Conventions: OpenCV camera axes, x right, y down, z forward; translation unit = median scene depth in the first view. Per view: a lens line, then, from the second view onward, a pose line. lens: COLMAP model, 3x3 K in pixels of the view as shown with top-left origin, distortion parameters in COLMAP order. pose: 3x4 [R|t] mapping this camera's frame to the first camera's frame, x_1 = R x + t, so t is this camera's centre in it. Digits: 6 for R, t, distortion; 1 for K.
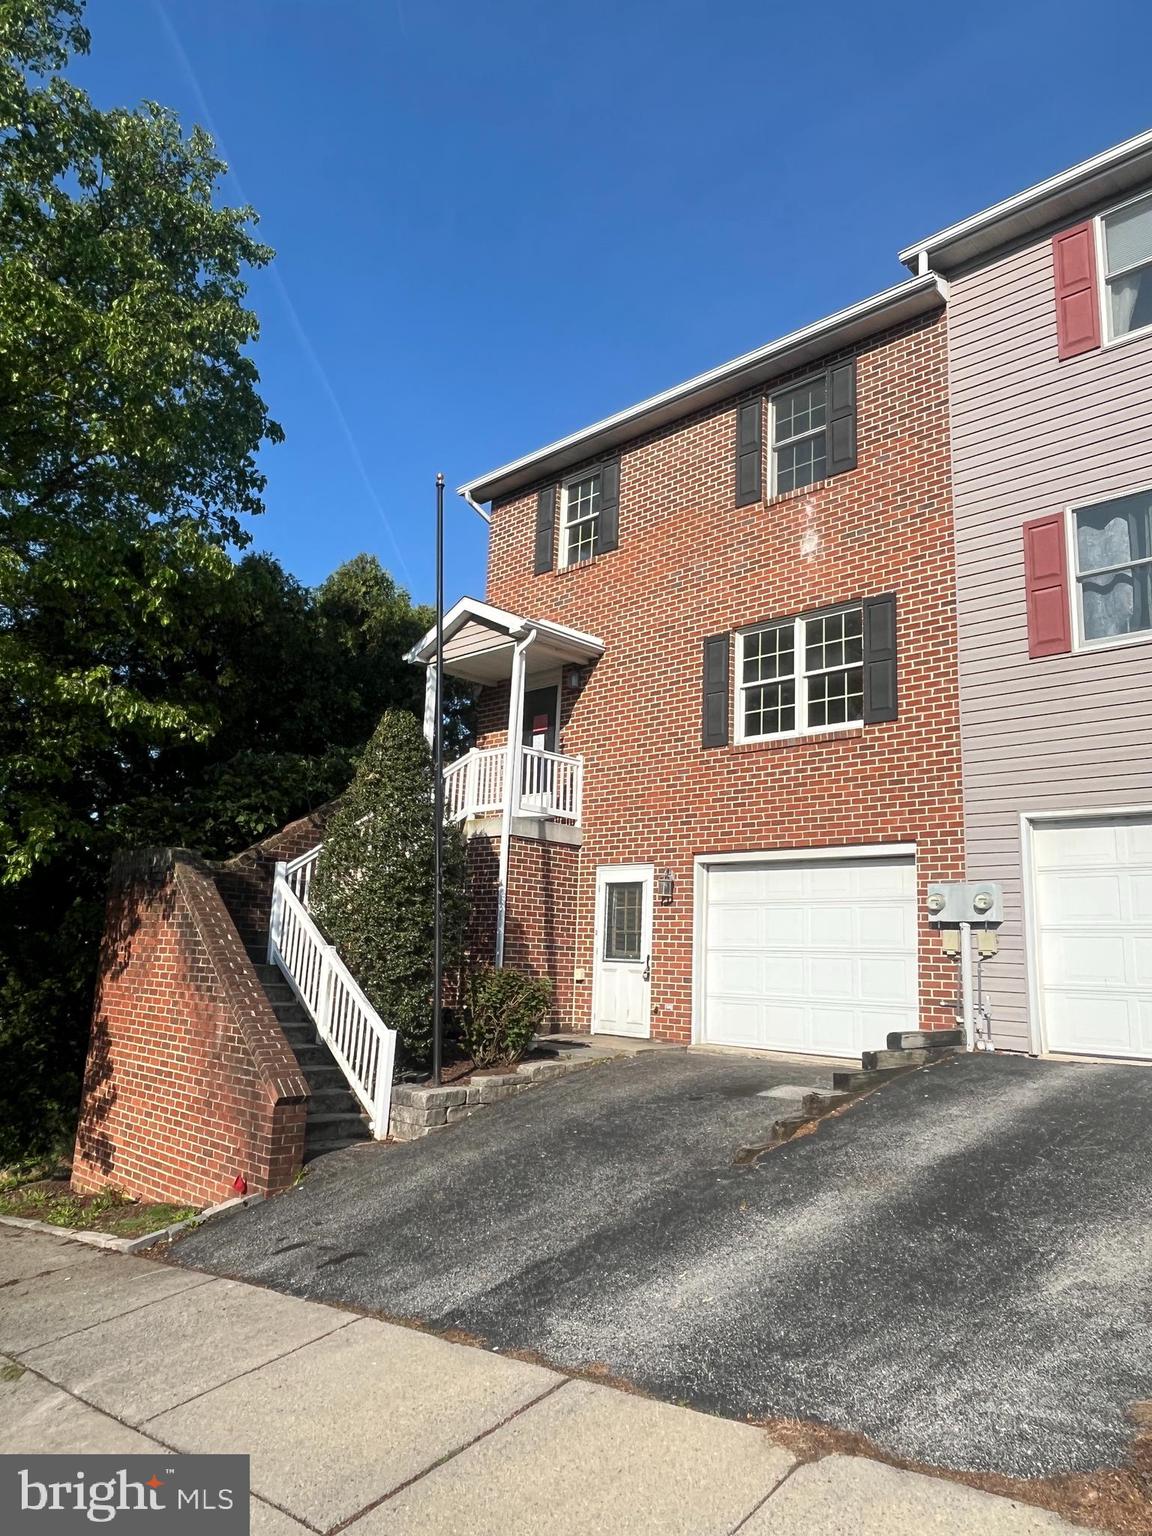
lens RADIAL K [[995.0, 0, 577.7], [0, 995.0, 762.1], [0, 0, 1]] dist [0.008987, 0.005529]
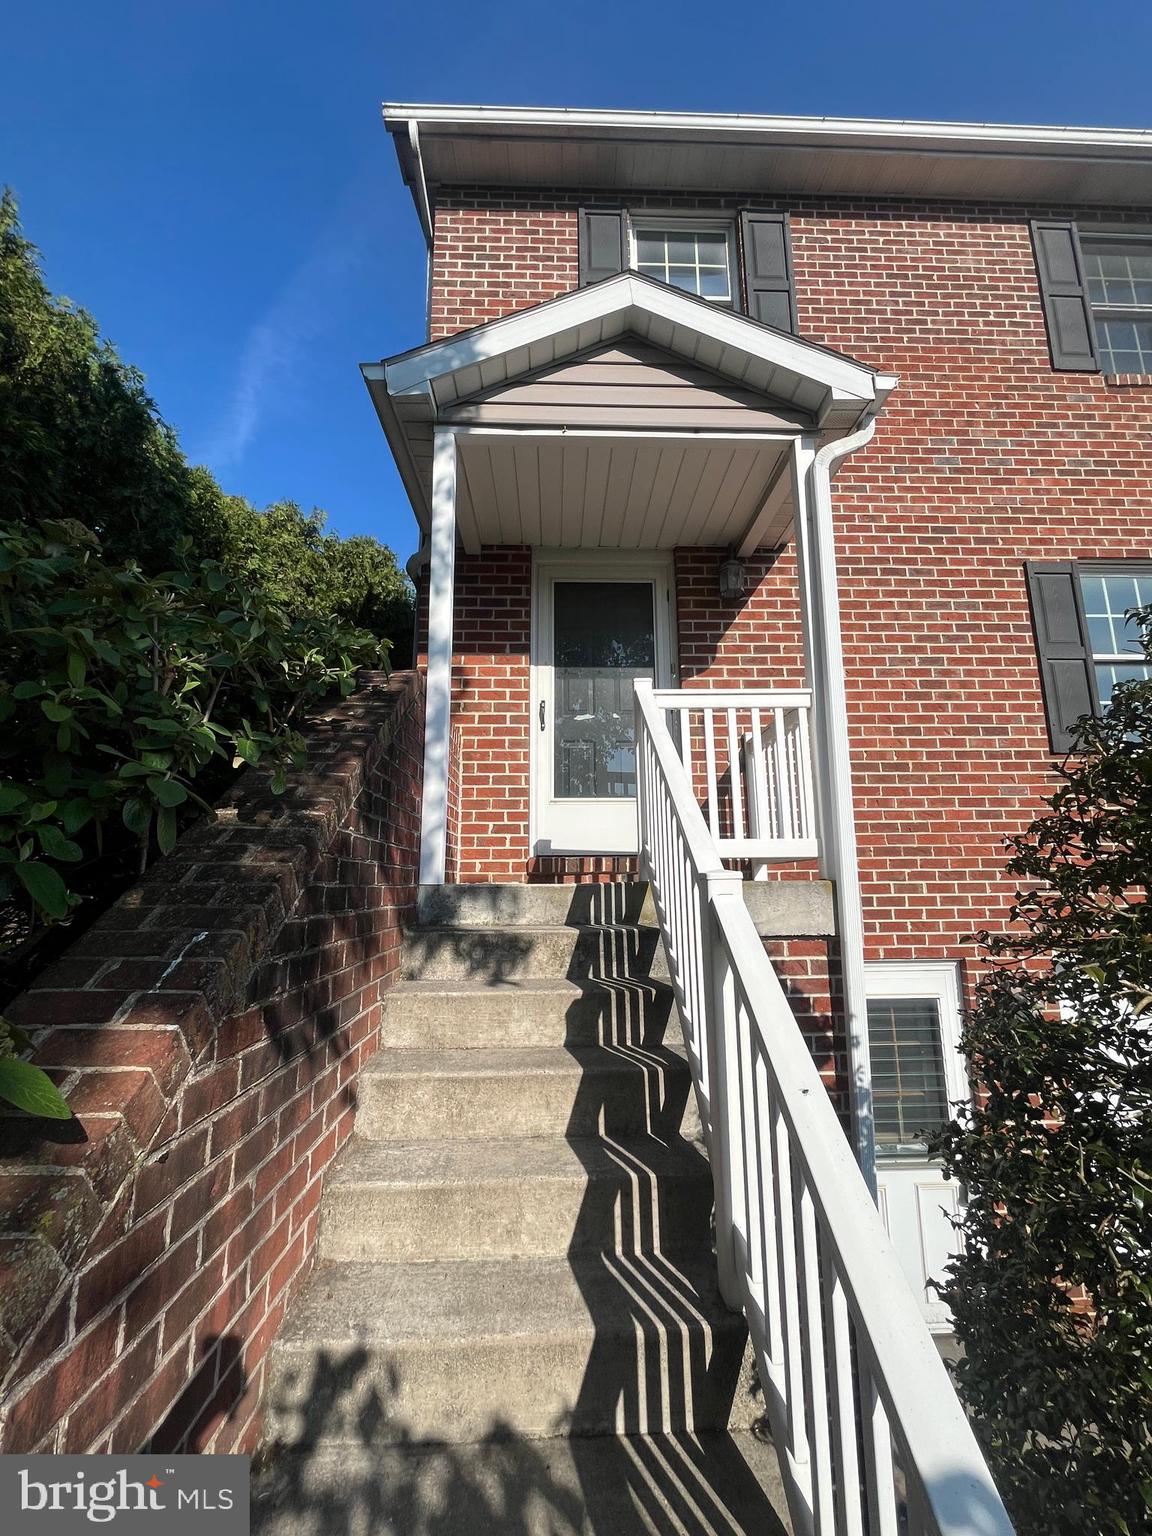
lens RADIAL K [[629.9, 0, 587.5], [0, 629.9, 758.1], [0, 0, 1]] dist [-0.004620, -0.000131]
pose [[0.698629, 0.082942, 0.710660, -0.336507], [-0.104373, 0.994447, -0.013456, 0.023231], [-0.707830, -0.064773, 0.703407, 1.019677]]
